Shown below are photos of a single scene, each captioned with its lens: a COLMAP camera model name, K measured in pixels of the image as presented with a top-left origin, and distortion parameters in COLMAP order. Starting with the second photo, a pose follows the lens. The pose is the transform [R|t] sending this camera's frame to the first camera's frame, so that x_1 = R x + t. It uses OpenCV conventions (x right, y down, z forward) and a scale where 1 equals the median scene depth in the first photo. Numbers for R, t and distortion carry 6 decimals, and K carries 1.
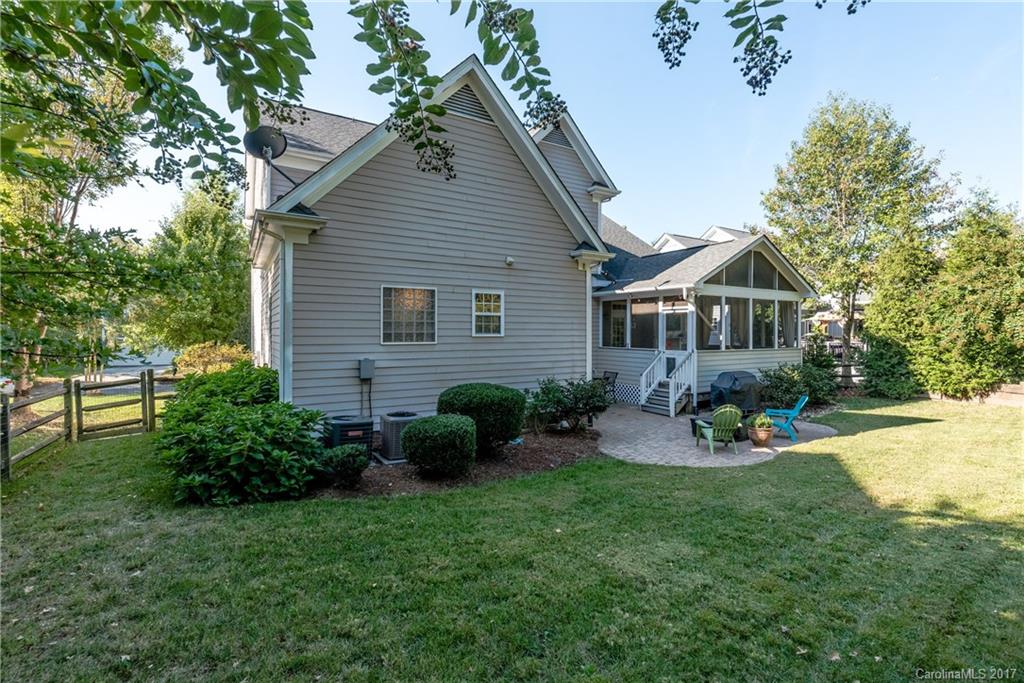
lens RADIAL K [[448.8, 0, 515.7], [0, 448.8, 336.8], [0, 0, 1]] dist [0.000578, -0.000030]
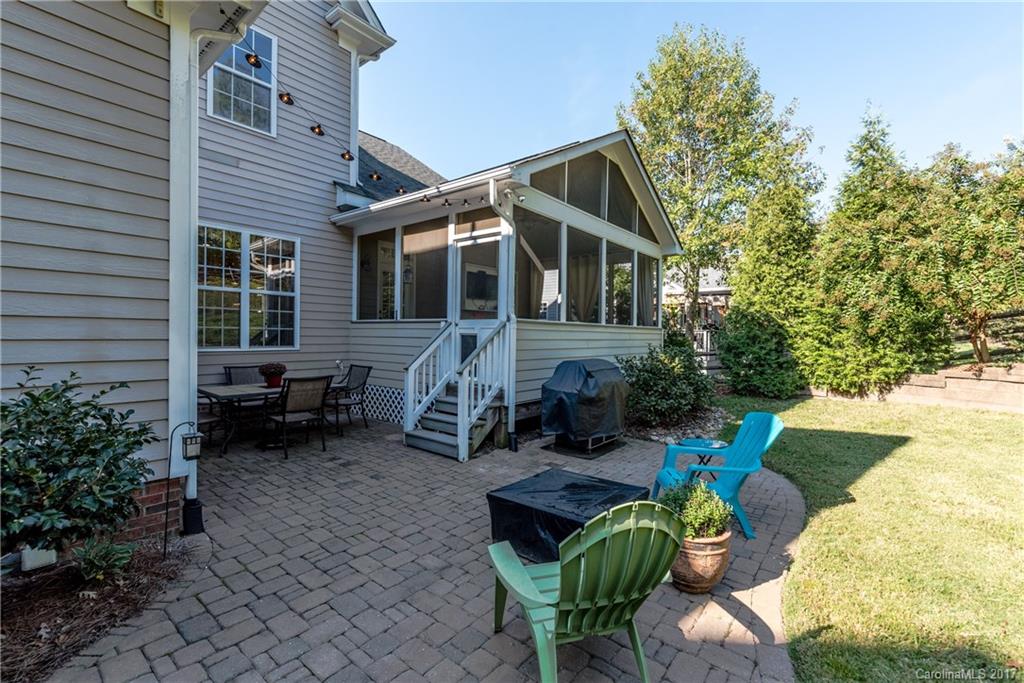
lens RADIAL K [[448.8, 0, 511.1], [0, 448.8, 339.8], [0, 0, 1]] dist [0.000578, -0.000030]
pose [[0.939479, 0.007614, 0.342523, 0.217410], [-0.010287, 0.999929, 0.005985, 0.048738], [-0.342453, -0.009147, 0.939491, 0.509525]]
